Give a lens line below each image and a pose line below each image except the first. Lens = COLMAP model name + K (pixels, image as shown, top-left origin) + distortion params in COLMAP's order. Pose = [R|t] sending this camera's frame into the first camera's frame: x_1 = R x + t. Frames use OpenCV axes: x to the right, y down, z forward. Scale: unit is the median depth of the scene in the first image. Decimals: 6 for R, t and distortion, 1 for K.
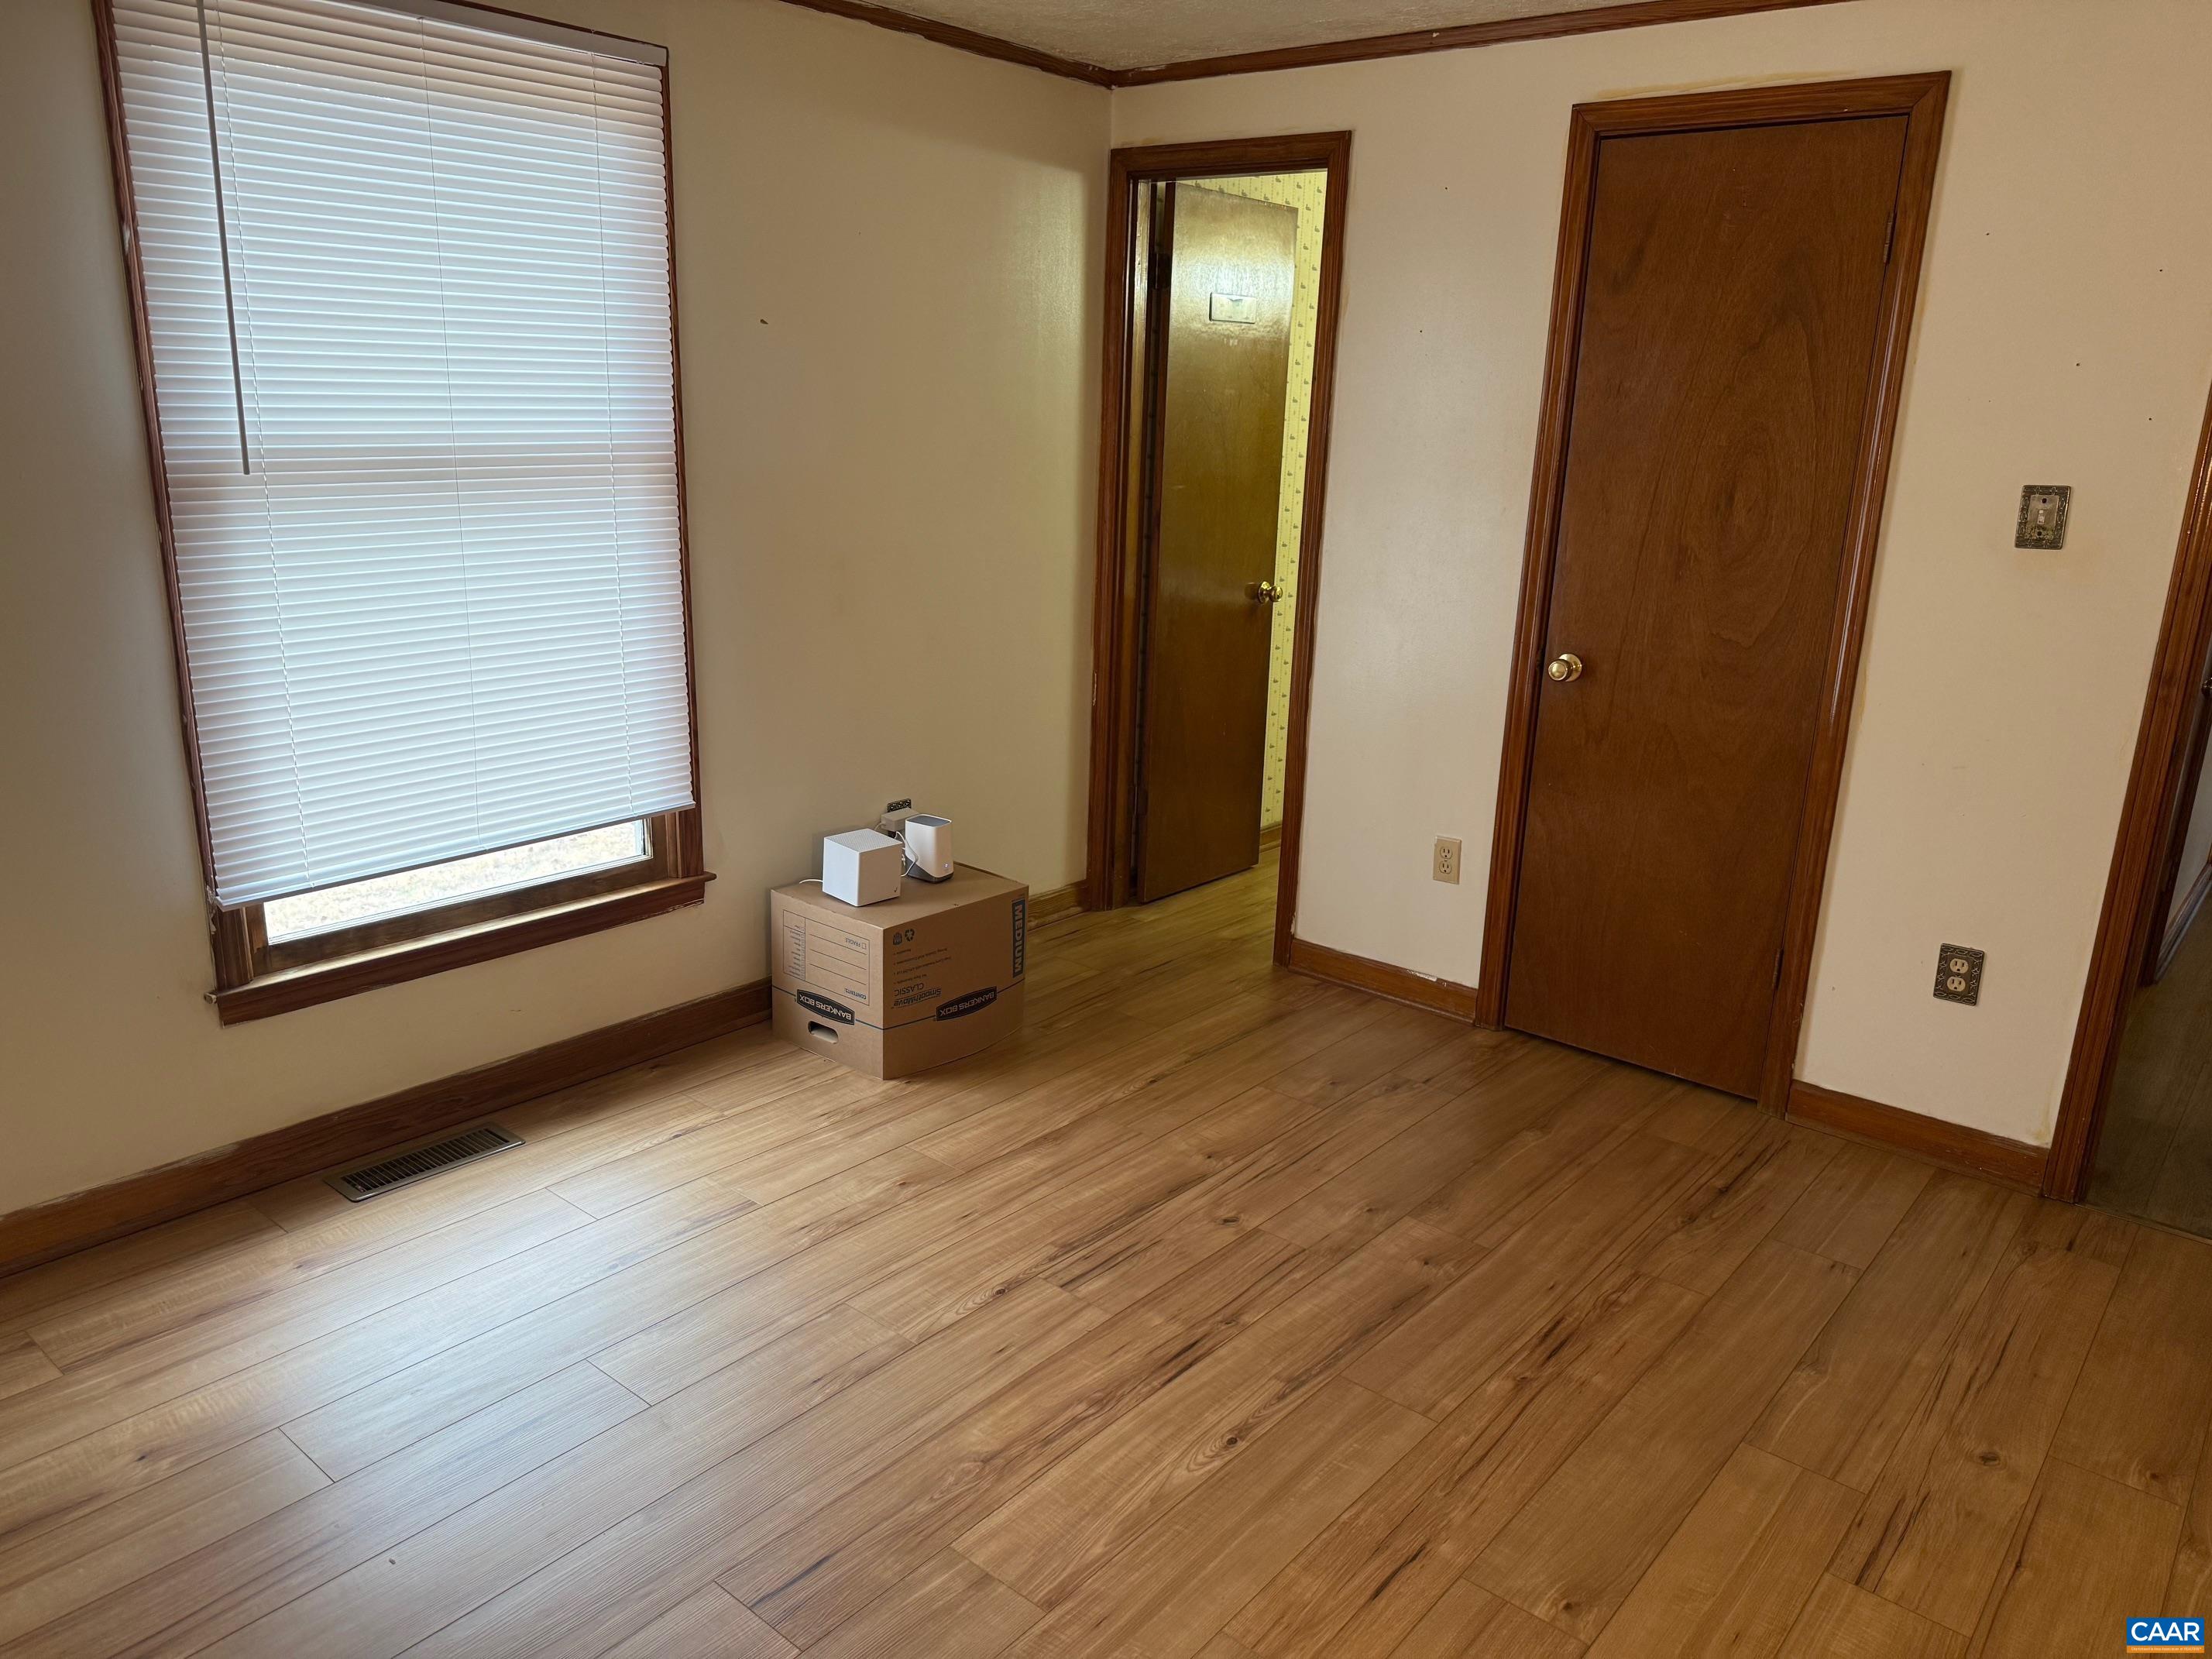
lens RADIAL K [[1565.6, 0, 1096.1], [0, 1565.6, 825.9], [0, 0, 1]] dist [0.005661, -0.013826]
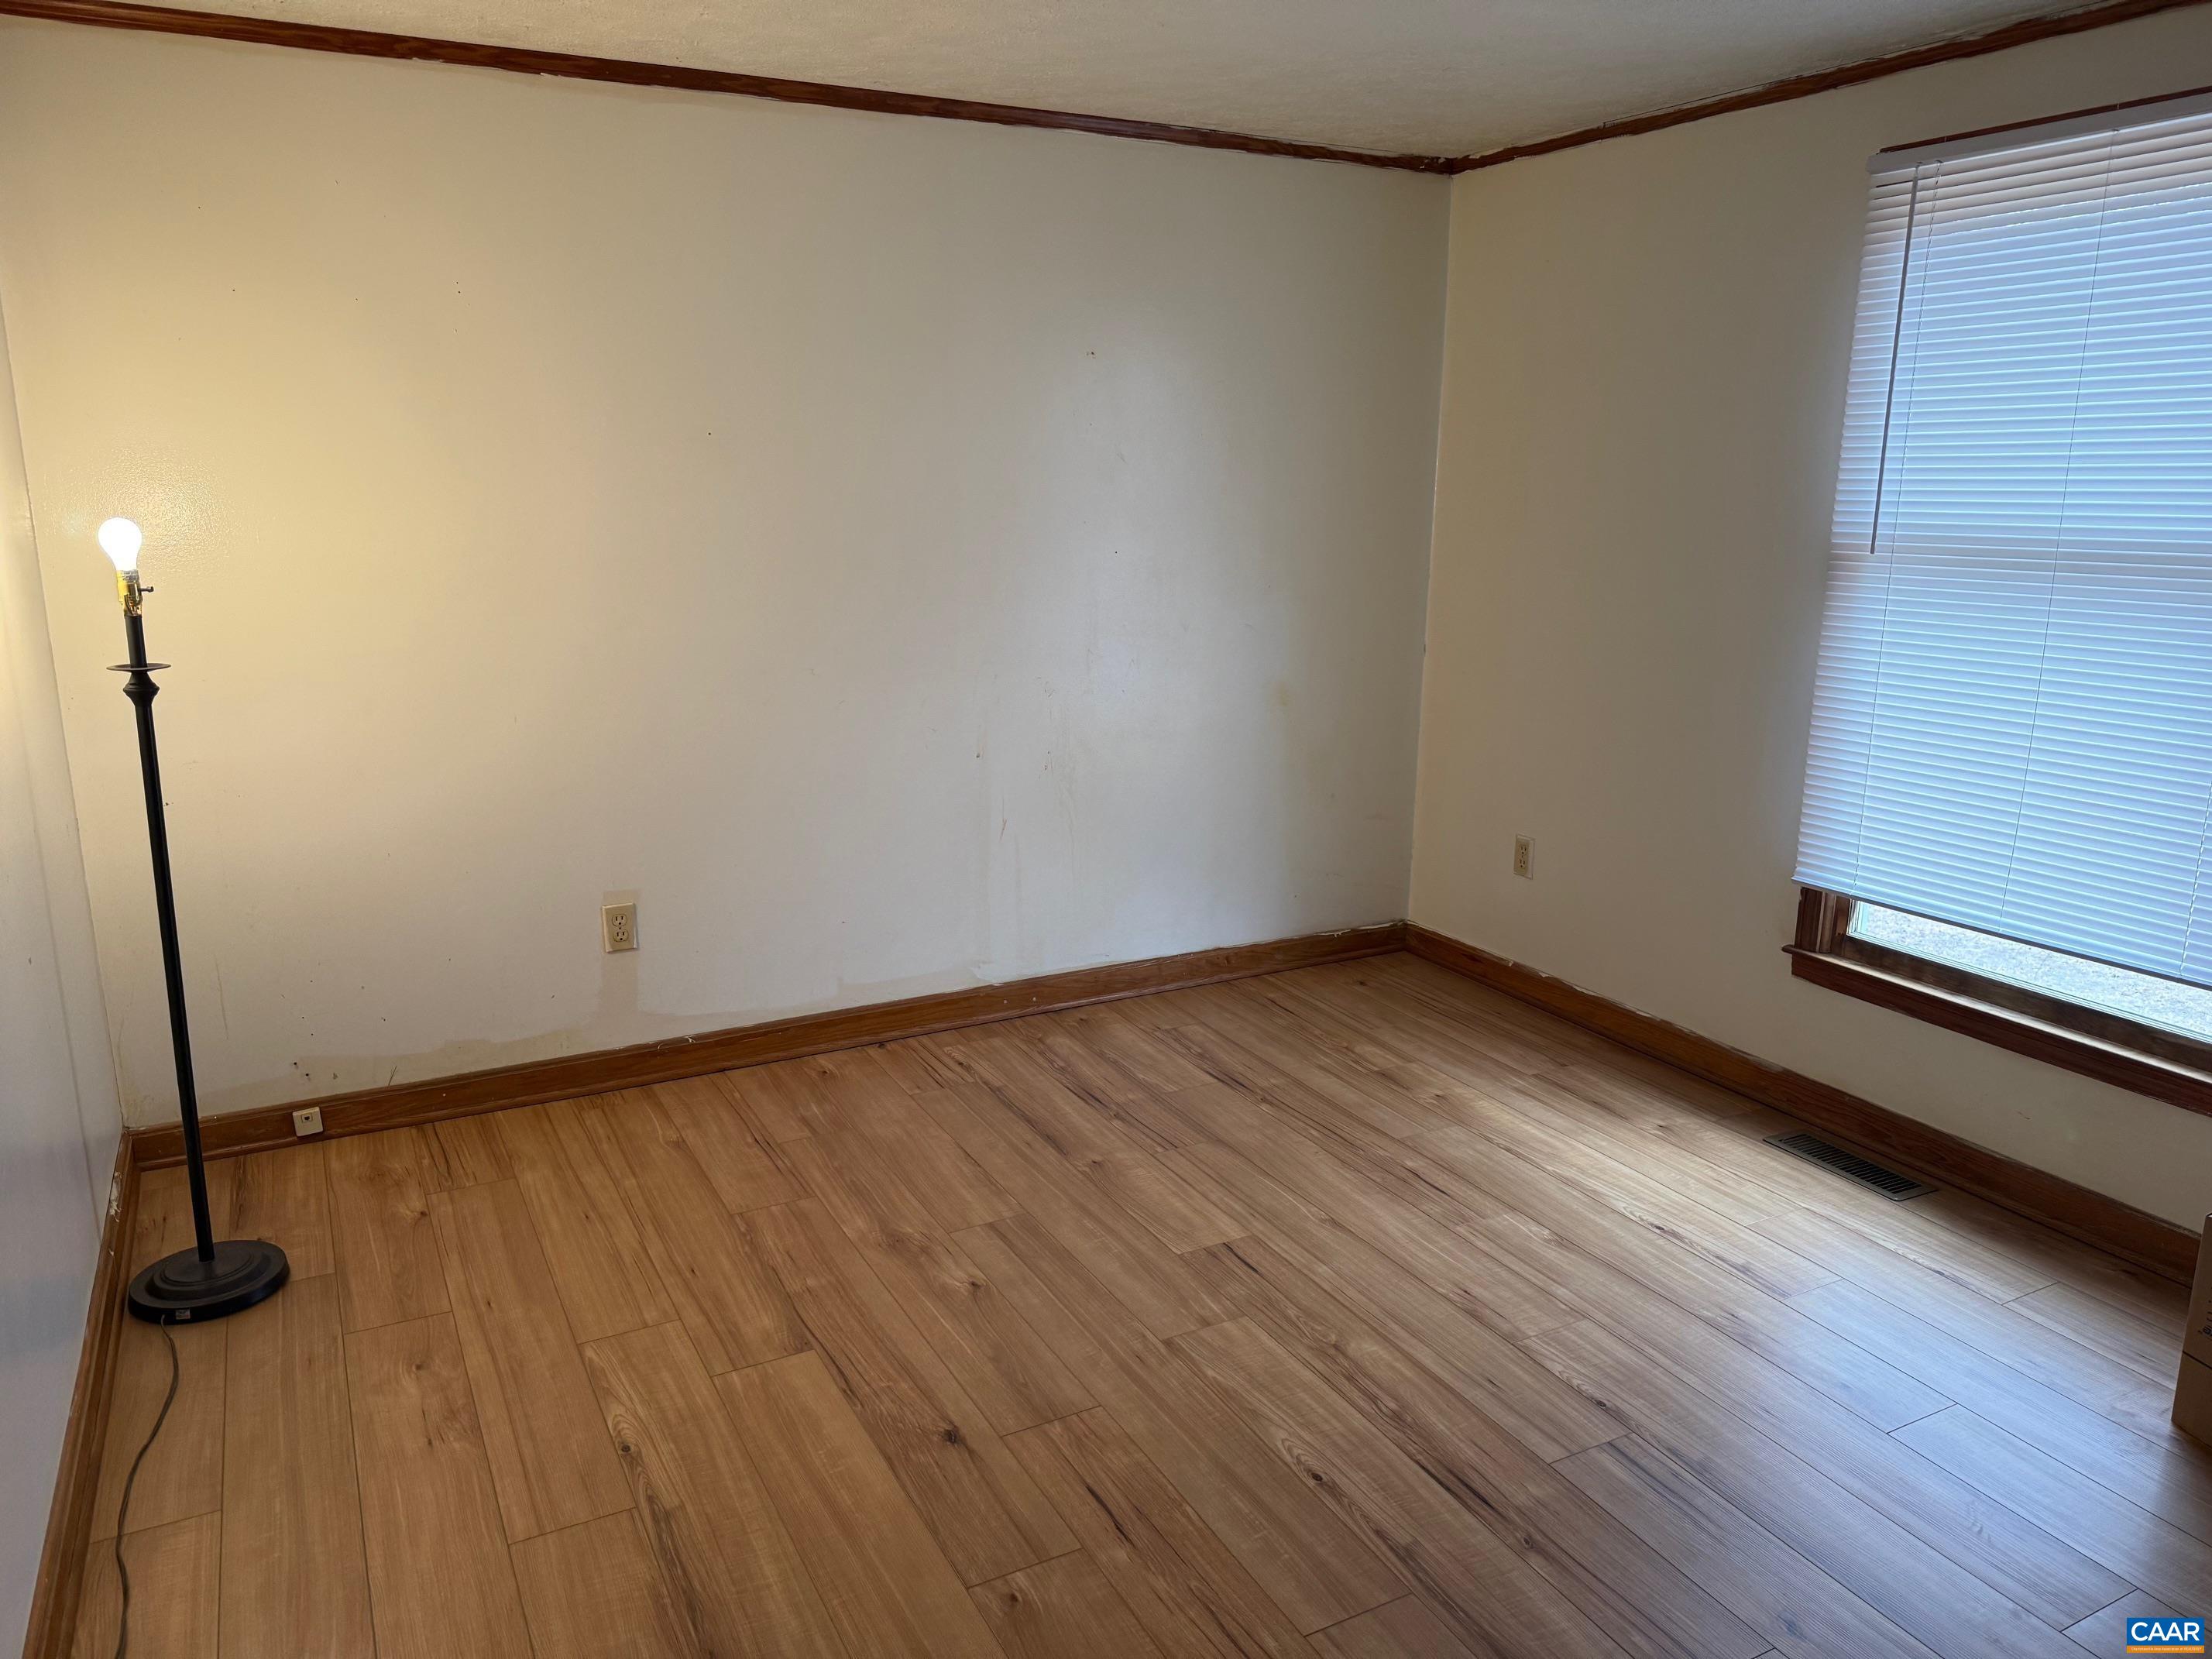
lens RADIAL K [[1565.6, 0, 1100.5], [0, 1565.6, 829.0], [0, 0, 1]] dist [0.005661, -0.013826]
pose [[-0.384877, 0.176877, -0.905861, 0.915783], [-0.254994, 0.922888, 0.288542, -0.237326], [0.887044, 0.342042, -0.310096, 0.965178]]
